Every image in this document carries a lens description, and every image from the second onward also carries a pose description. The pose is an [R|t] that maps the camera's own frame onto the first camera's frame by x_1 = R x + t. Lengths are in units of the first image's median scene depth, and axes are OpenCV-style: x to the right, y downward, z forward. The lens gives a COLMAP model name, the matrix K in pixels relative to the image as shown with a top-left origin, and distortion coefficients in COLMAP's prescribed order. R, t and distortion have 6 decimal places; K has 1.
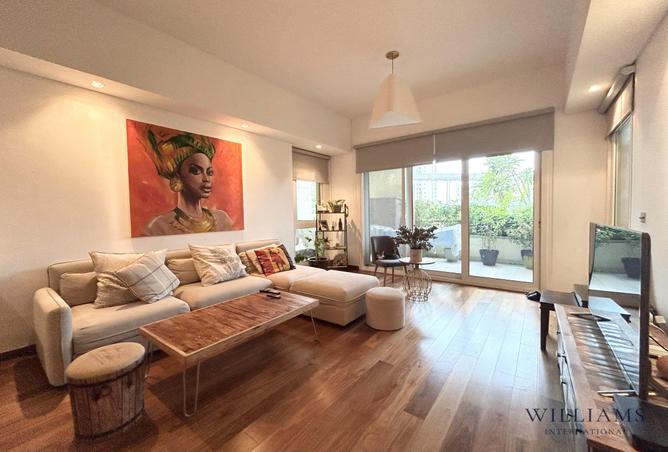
lens RADIAL K [[266.2, 0, 334.0], [0, 266.2, 226.0], [0, 0, 1]] dist [0.000403, 0.000119]
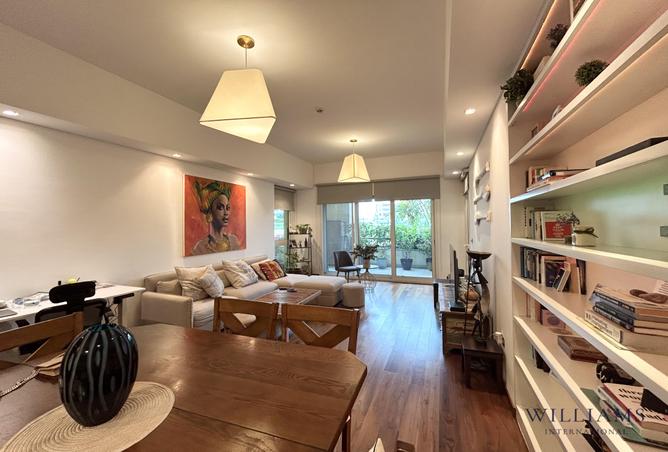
lens RADIAL K [[266.2, 0, 334.0], [0, 266.2, 226.0], [0, 0, 1]] dist [0.000403, 0.000119]
pose [[0.962459, 0.003828, 0.271401, -0.307738], [0.010215, 0.998681, -0.050312, -0.032431], [-0.271236, 0.051195, 0.961150, -0.470561]]
